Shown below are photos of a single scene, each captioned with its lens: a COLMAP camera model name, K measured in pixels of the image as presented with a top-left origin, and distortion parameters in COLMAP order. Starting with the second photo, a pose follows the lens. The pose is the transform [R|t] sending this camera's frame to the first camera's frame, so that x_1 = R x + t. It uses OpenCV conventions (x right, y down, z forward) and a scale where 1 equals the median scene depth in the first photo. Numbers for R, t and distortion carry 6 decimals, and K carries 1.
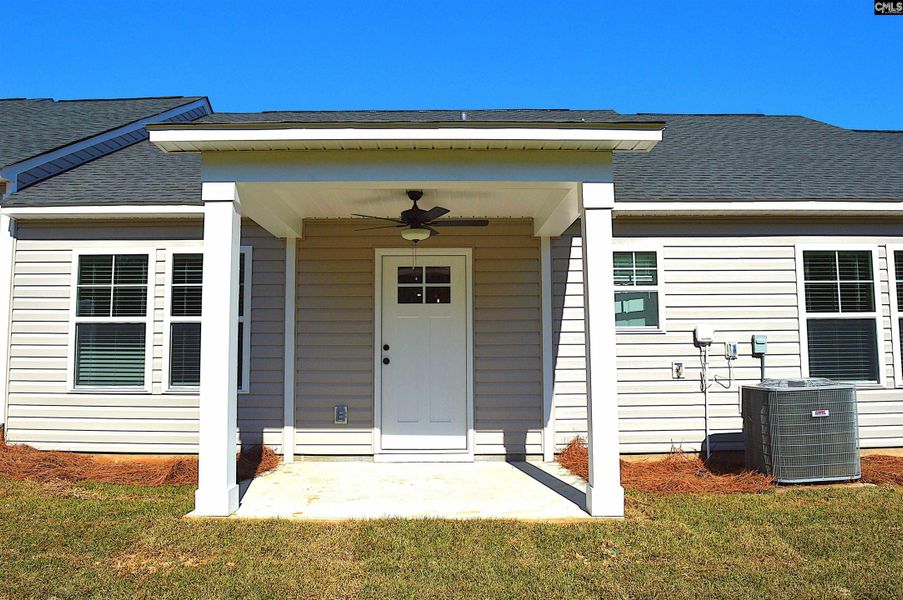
lens RADIAL K [[703.5, 0, 424.2], [0, 703.5, 284.3], [0, 0, 1]] dist [-0.074139, 0.003797]
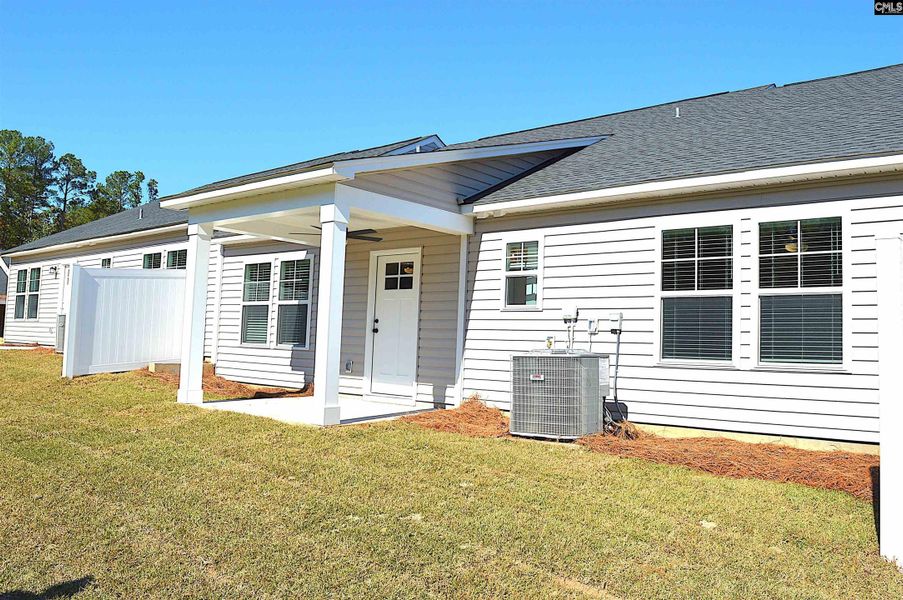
lens RADIAL K [[724.7, 0, 477.9], [0, 724.7, 256.4], [0, 0, 1]] dist [-0.052001, 0.000816]
pose [[0.780345, -0.048101, -0.623496, 1.024681], [0.047953, 0.998704, -0.017031, -0.005577], [0.623508, -0.016608, 0.781641, -0.011452]]
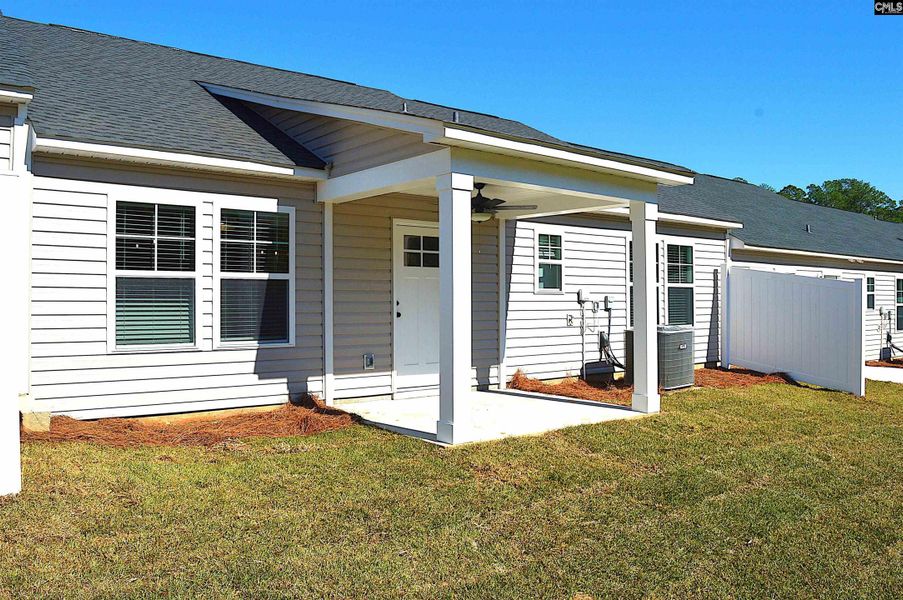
lens RADIAL K [[724.7, 0, 451.2], [0, 724.7, 301.5], [0, 0, 1]] dist [-0.052001, 0.000816]
pose [[0.781133, 0.003573, 0.624354, -0.747070], [-0.055815, 0.996380, 0.064129, 0.003838], [-0.621865, -0.084941, 0.778505, -0.003651]]
